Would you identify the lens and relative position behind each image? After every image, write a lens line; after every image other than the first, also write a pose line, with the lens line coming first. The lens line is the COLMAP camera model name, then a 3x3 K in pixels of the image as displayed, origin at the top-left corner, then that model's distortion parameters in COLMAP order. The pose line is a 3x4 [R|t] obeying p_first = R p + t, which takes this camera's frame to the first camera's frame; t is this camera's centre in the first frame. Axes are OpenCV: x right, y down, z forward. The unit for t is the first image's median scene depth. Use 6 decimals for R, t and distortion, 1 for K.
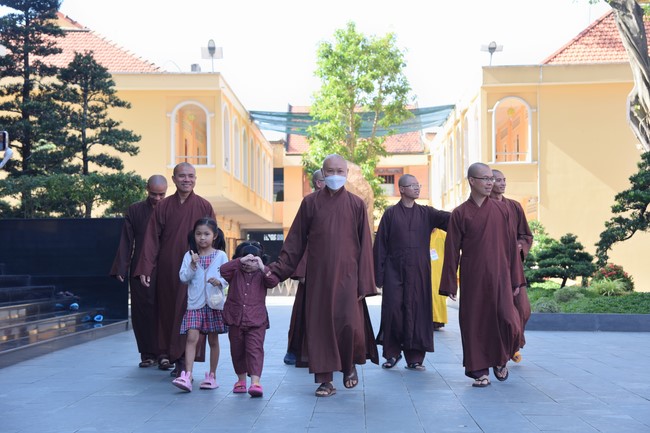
lens RADIAL K [[1092.3, 0, 325.0], [0, 1092.3, 216.5], [0, 0, 1]] dist [-0.010413, -0.005342]
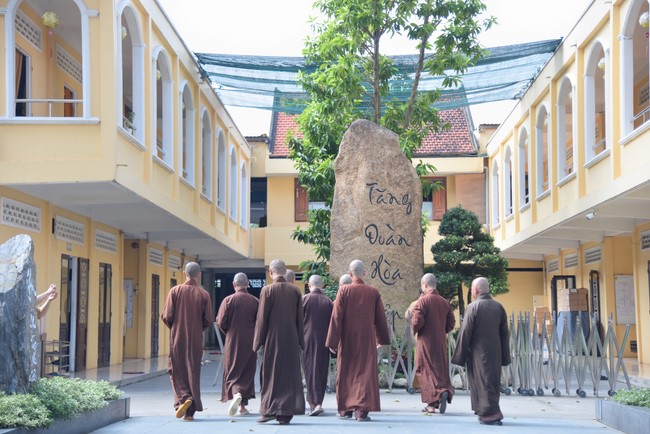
lens RADIAL K [[1211.1, 0, 325.0], [0, 1211.1, 217.0], [0, 0, 1]] dist [0.041583, 0.065451]
pose [[0.999938, 0.010580, -0.003400, 0.001190], [-0.010709, 0.999123, -0.040473, 0.010374], [0.002969, 0.040507, 0.999175, 0.272851]]
